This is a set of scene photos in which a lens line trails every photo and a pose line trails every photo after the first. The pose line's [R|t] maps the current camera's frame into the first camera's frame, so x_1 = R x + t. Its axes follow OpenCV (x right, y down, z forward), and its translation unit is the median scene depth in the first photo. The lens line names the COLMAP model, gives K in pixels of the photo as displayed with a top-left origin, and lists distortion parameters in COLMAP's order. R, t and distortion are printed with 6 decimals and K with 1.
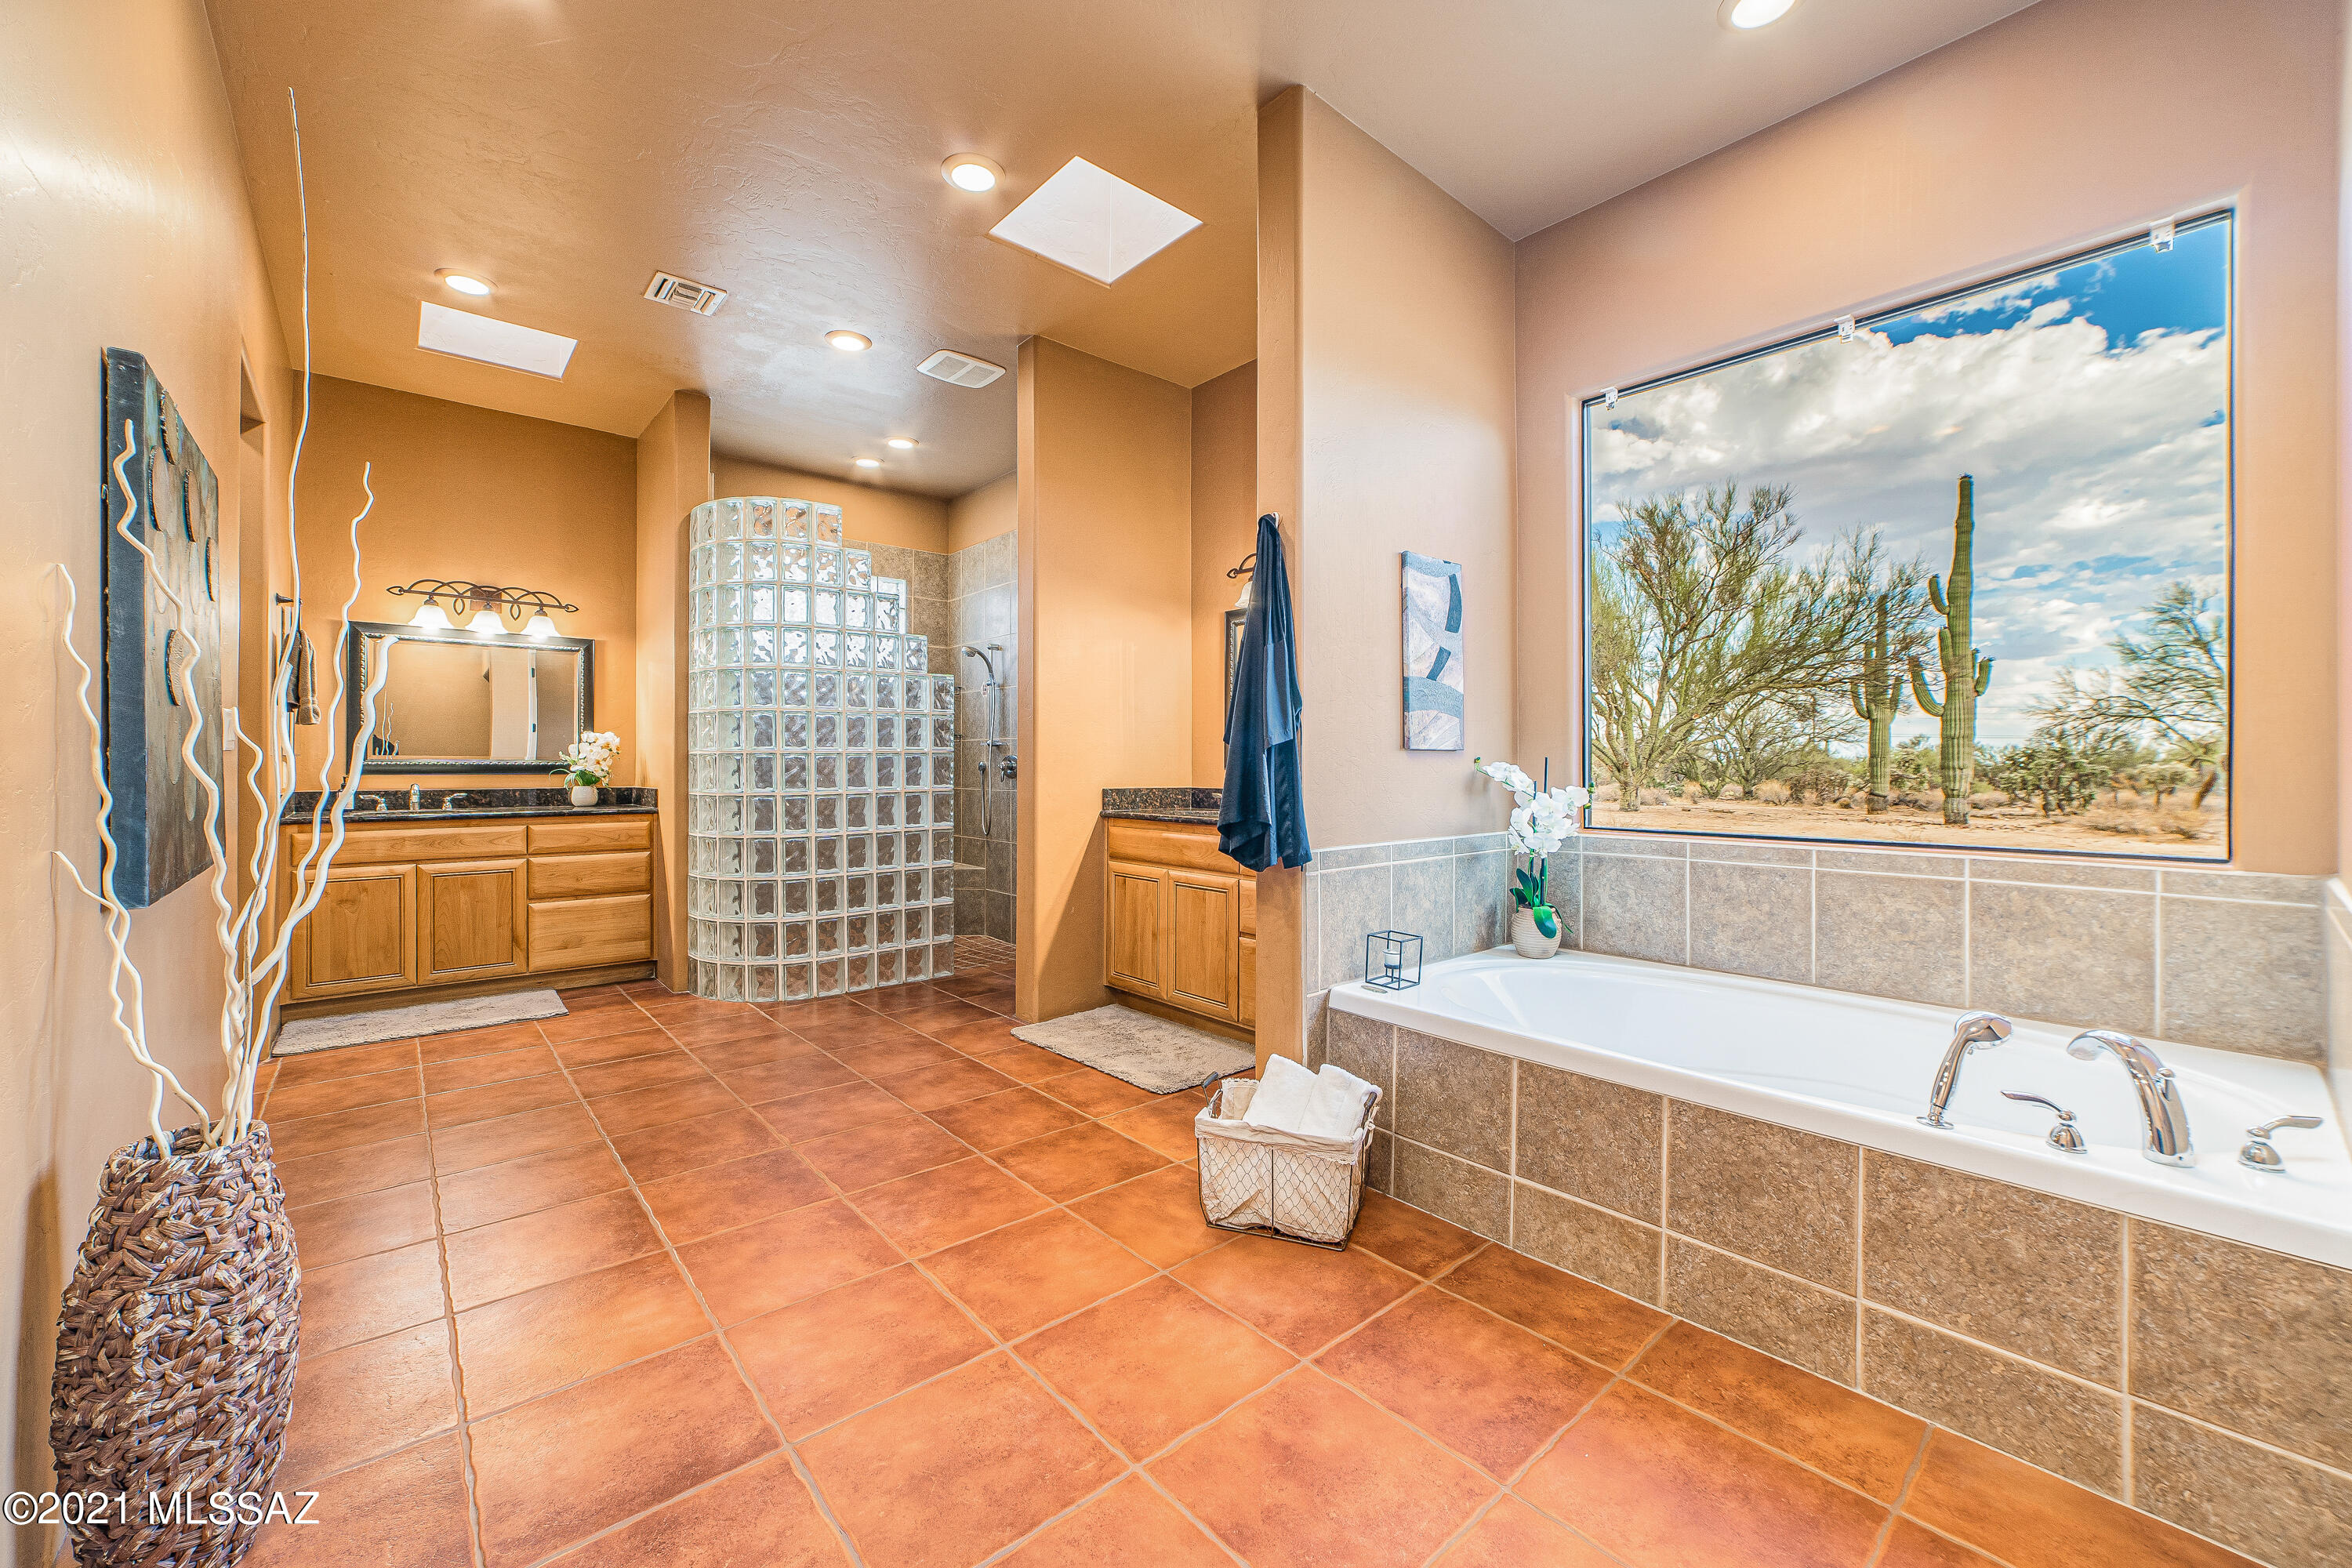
lens RADIAL K [[907.7, 0, 1161.5], [0, 907.7, 760.1], [0, 0, 1]] dist [-0.012351, 0.004247]
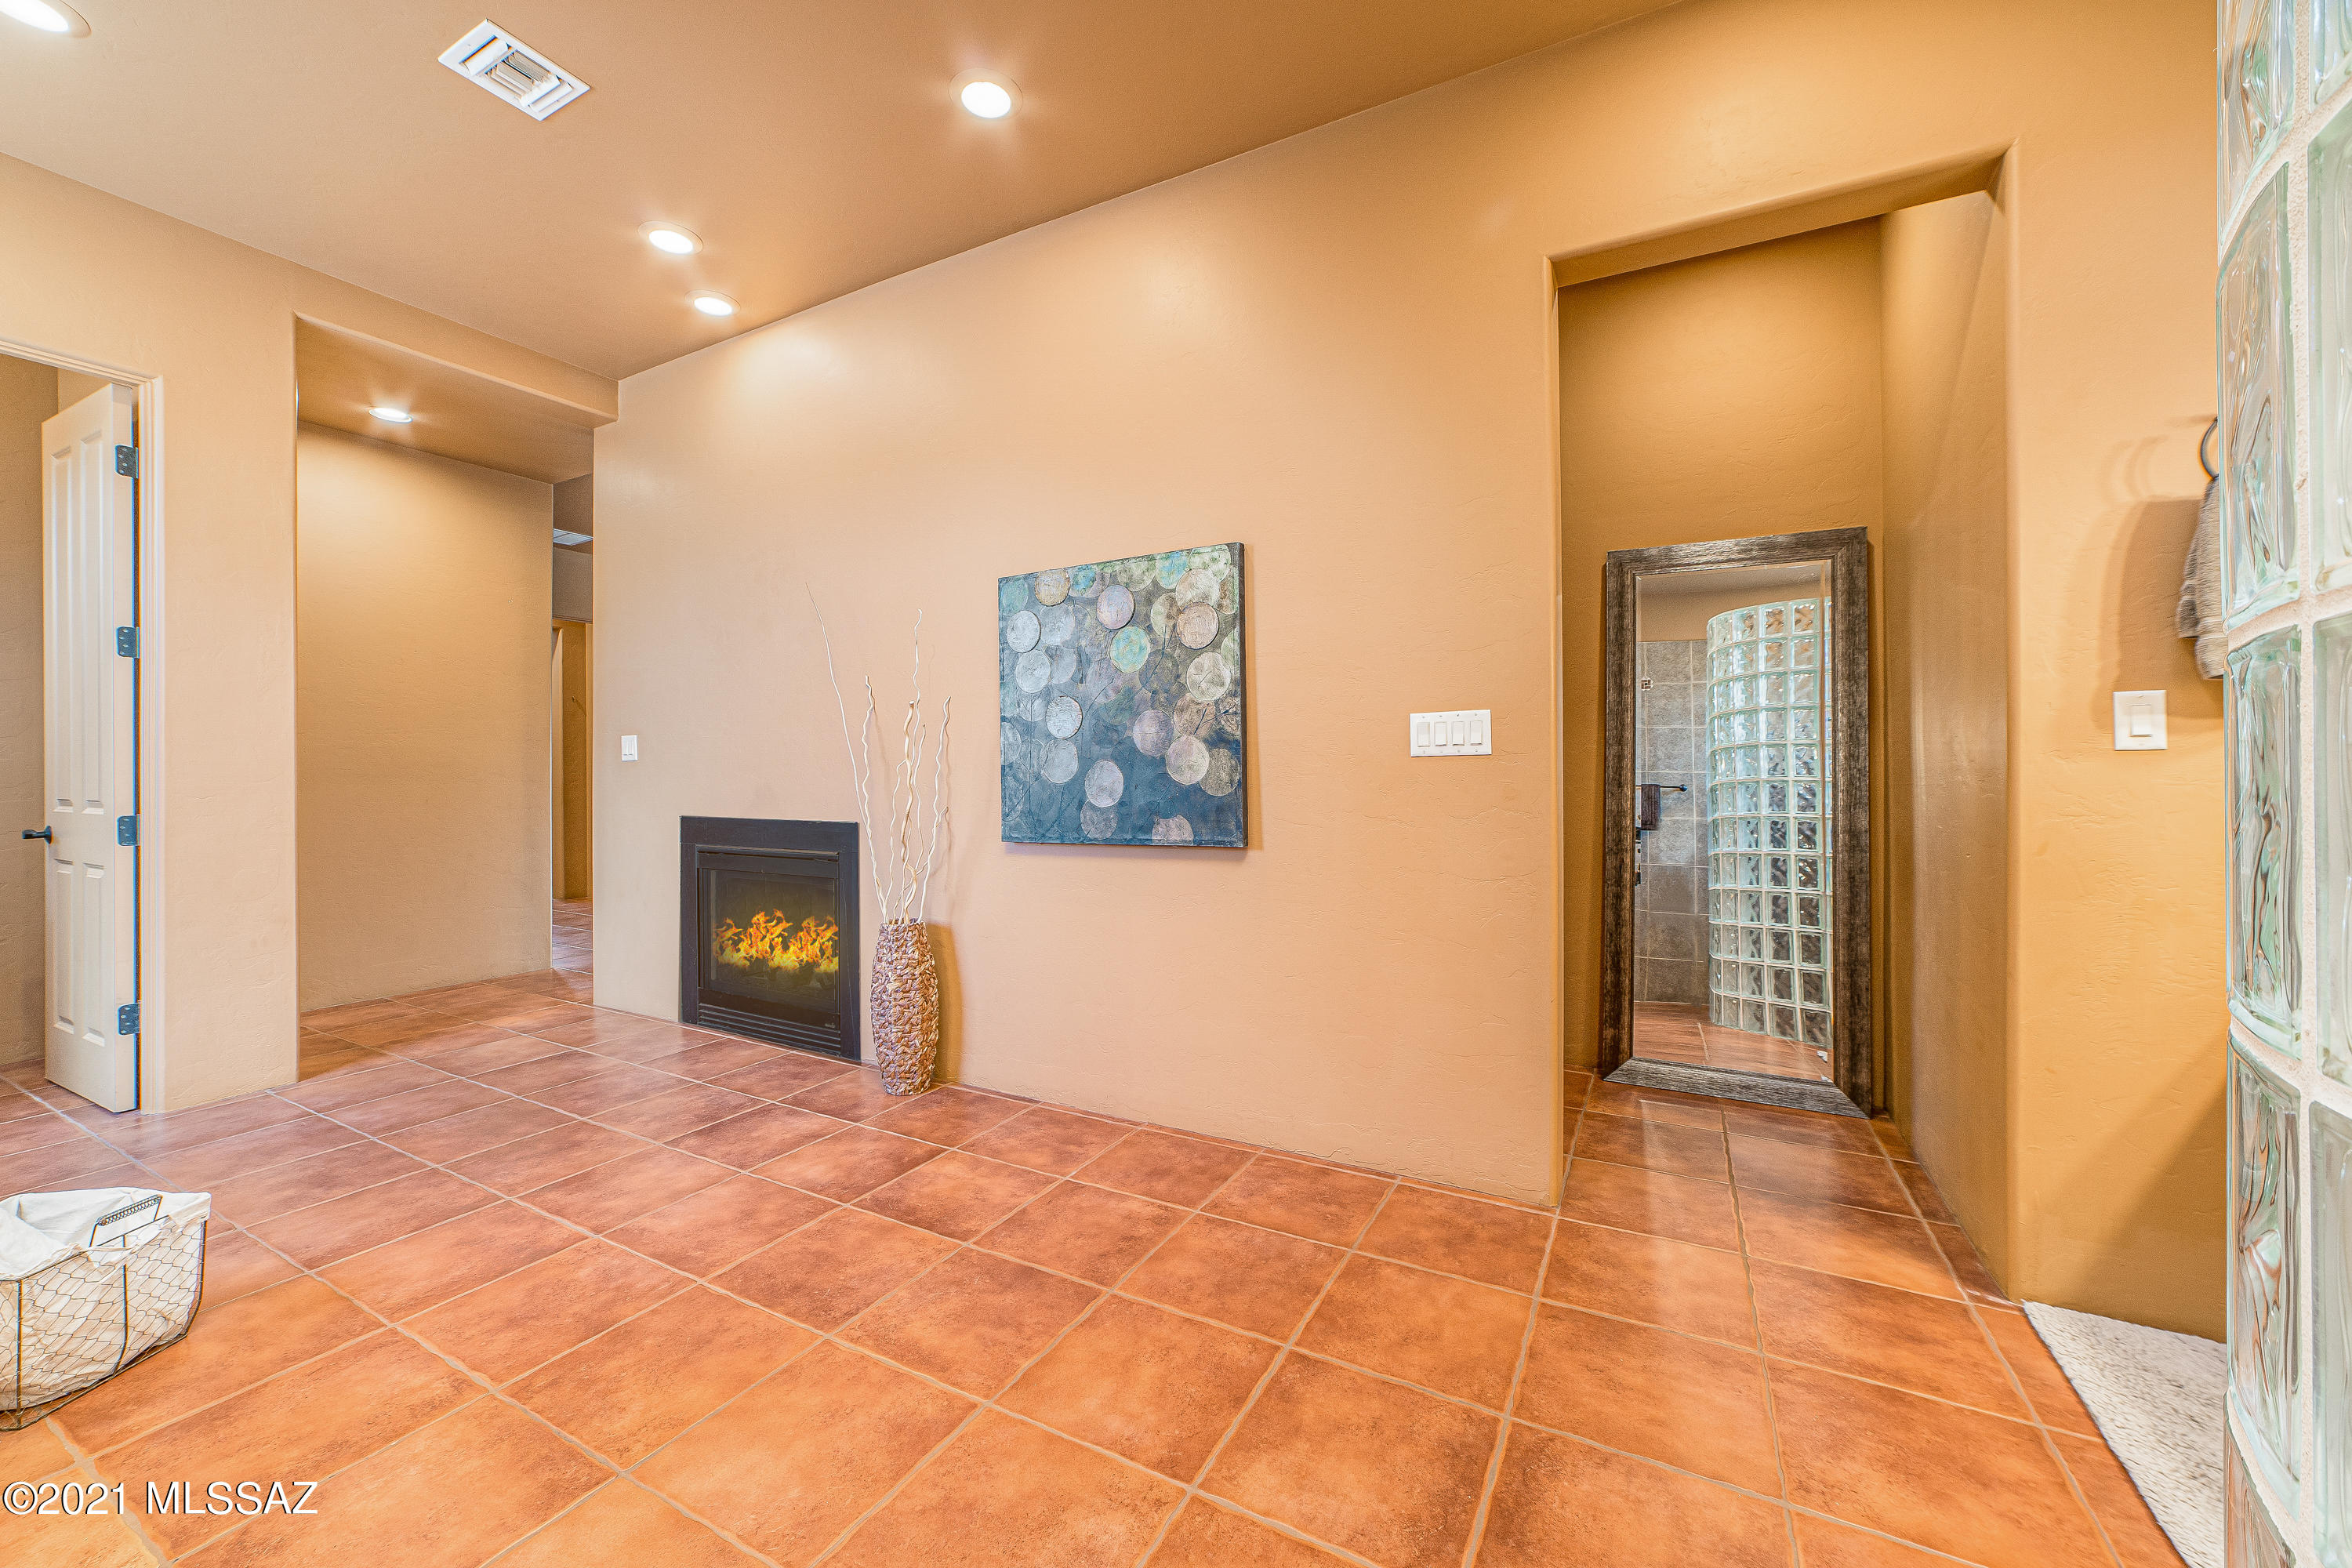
lens RADIAL K [[907.7, 0, 1178.2], [0, 907.7, 778.6], [0, 0, 1]] dist [-0.012351, 0.004247]
pose [[-0.933504, 0.009312, -0.358447, -0.469243], [0.009508, 0.999954, 0.001214, 0.008892], [0.358442, -0.002275, -0.933549, 1.942286]]
